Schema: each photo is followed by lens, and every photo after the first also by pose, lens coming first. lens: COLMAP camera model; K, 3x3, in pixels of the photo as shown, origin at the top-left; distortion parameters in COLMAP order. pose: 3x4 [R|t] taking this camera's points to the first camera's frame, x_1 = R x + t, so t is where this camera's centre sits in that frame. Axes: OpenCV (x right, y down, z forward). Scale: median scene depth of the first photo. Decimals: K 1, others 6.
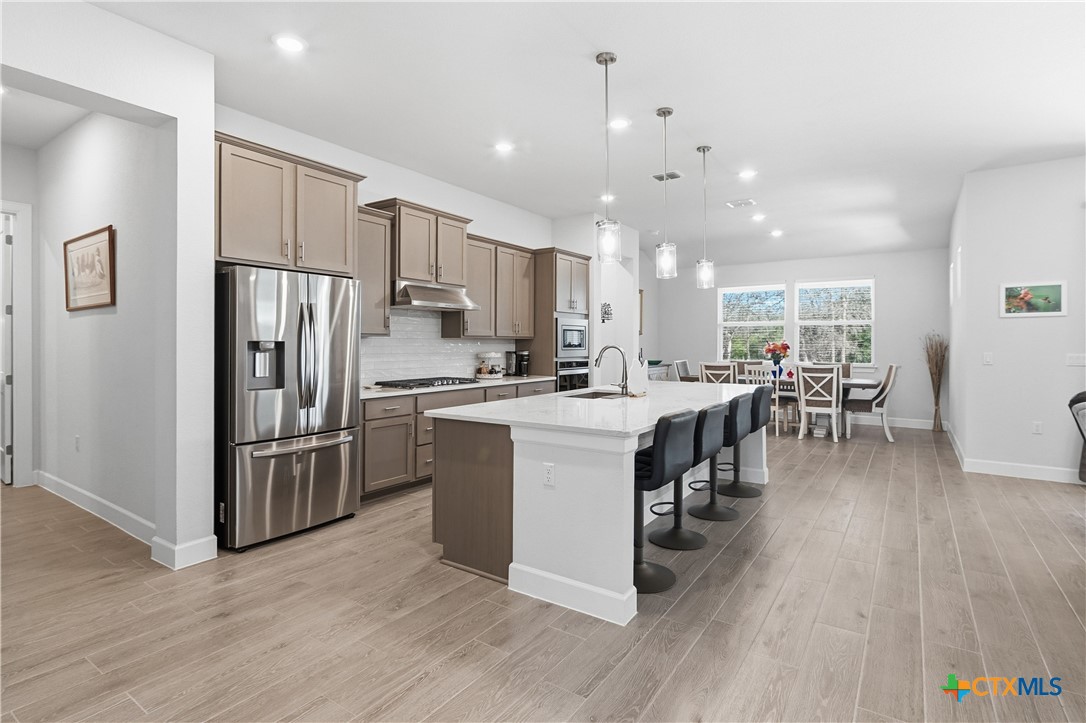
lens RADIAL K [[525.1, 0, 544.2], [0, 525.1, 352.8], [0, 0, 1]] dist [-0.003436, 0.001329]
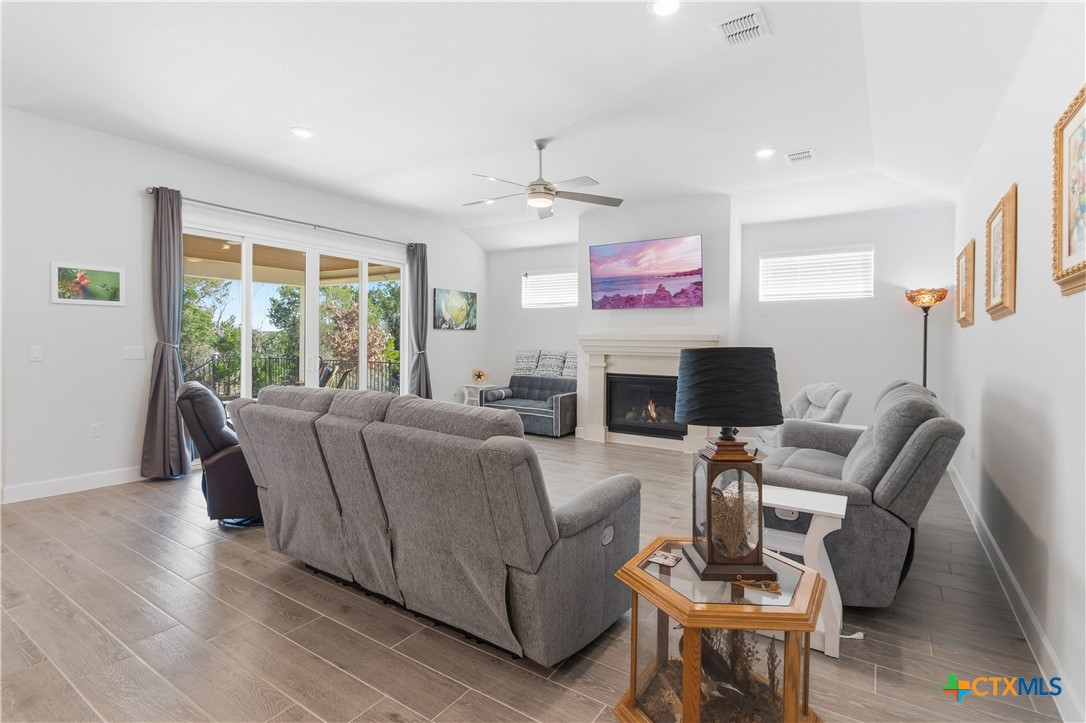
lens RADIAL K [[525.1, 0, 539.5], [0, 525.1, 344.9], [0, 0, 1]] dist [-0.003436, 0.001329]
pose [[-0.020223, -0.008429, 0.999760, 0.039183], [0.006235, 0.999944, 0.008557, -0.004298], [-0.999776, 0.006407, -0.020170, 0.265733]]
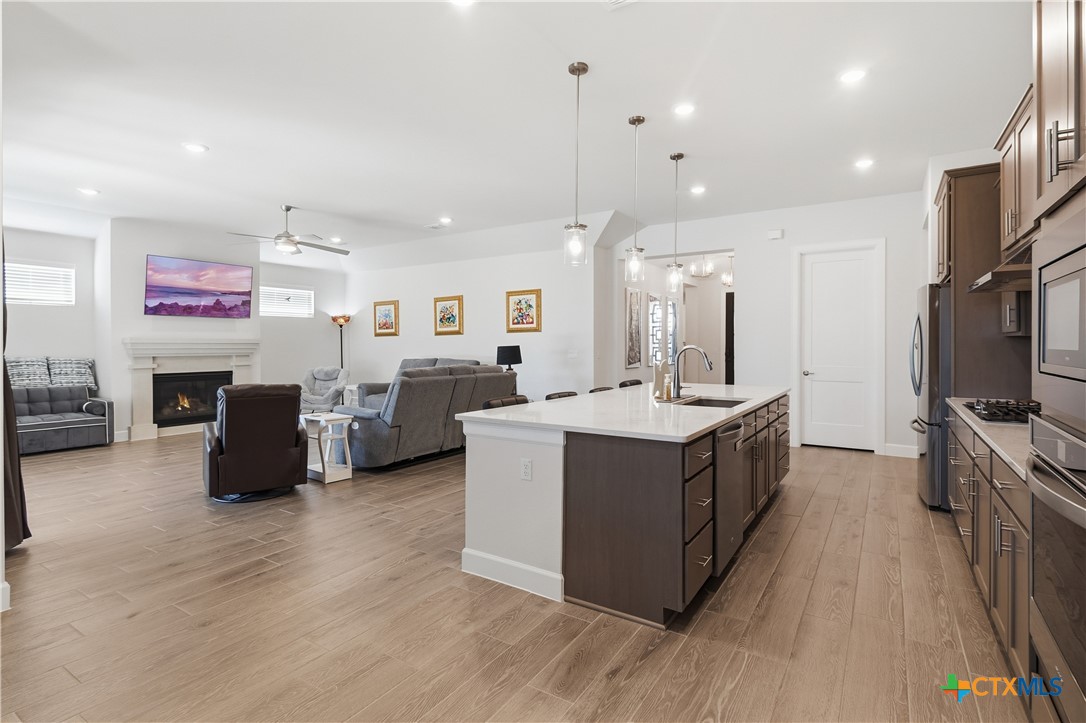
lens RADIAL K [[525.1, 0, 543.3], [0, 525.1, 352.2], [0, 0, 1]] dist [-0.003436, 0.001329]
pose [[-0.999709, 0.005058, -0.023595, 0.337160], [0.004345, 0.999536, 0.030141, -0.018452], [0.023737, 0.030029, -0.999267, 1.520944]]
